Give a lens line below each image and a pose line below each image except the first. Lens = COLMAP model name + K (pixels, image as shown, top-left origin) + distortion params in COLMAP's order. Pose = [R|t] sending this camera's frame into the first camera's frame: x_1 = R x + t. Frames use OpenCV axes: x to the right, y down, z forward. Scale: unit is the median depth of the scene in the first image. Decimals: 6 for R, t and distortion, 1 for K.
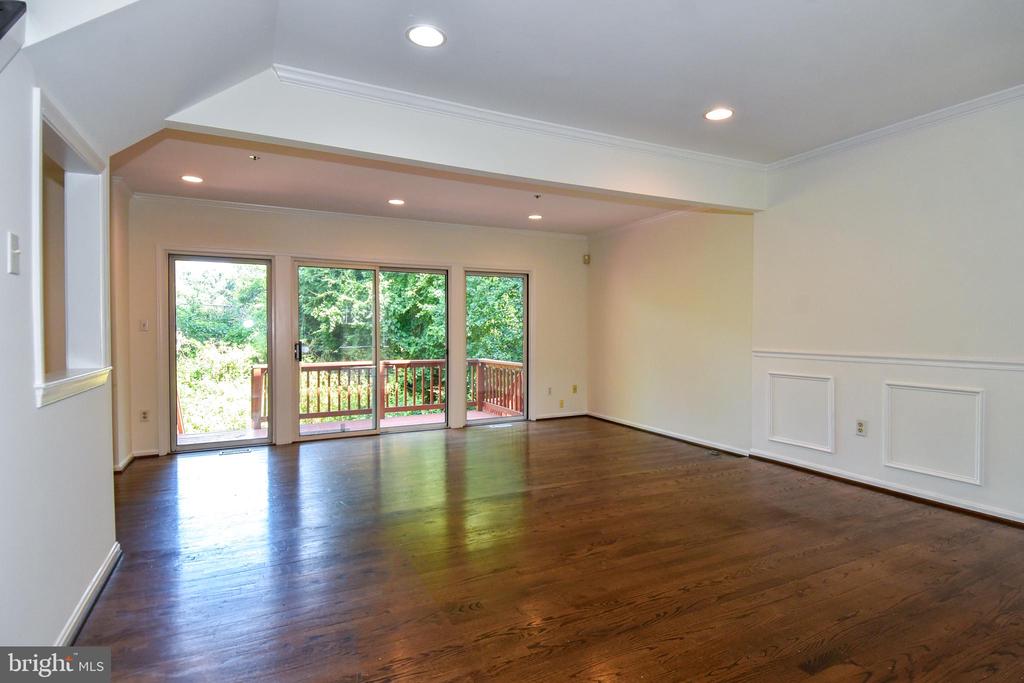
lens RADIAL K [[552.2, 0, 532.9], [0, 552.2, 339.5], [0, 0, 1]] dist [0.009862, 0.000705]
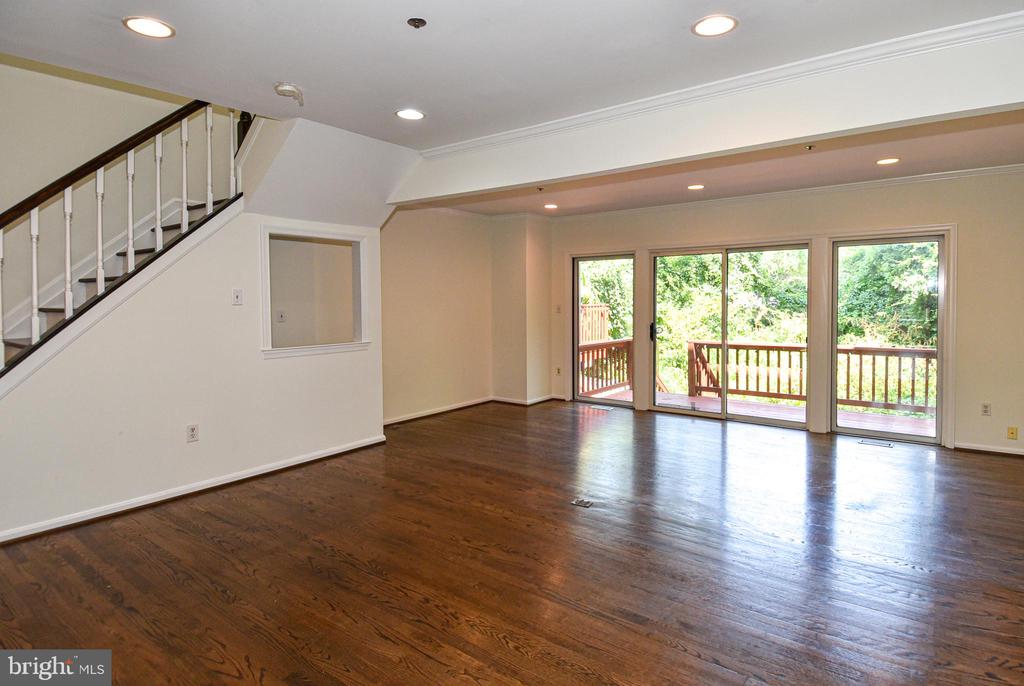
lens RADIAL K [[552.2, 0, 524.2], [0, 552.2, 311.7], [0, 0, 1]] dist [0.009862, 0.000705]
pose [[0.424642, 0.016800, -0.905205, 0.166853], [-0.006169, 0.999858, 0.015663, -0.012440], [0.905340, -0.001067, 0.424686, 0.096914]]
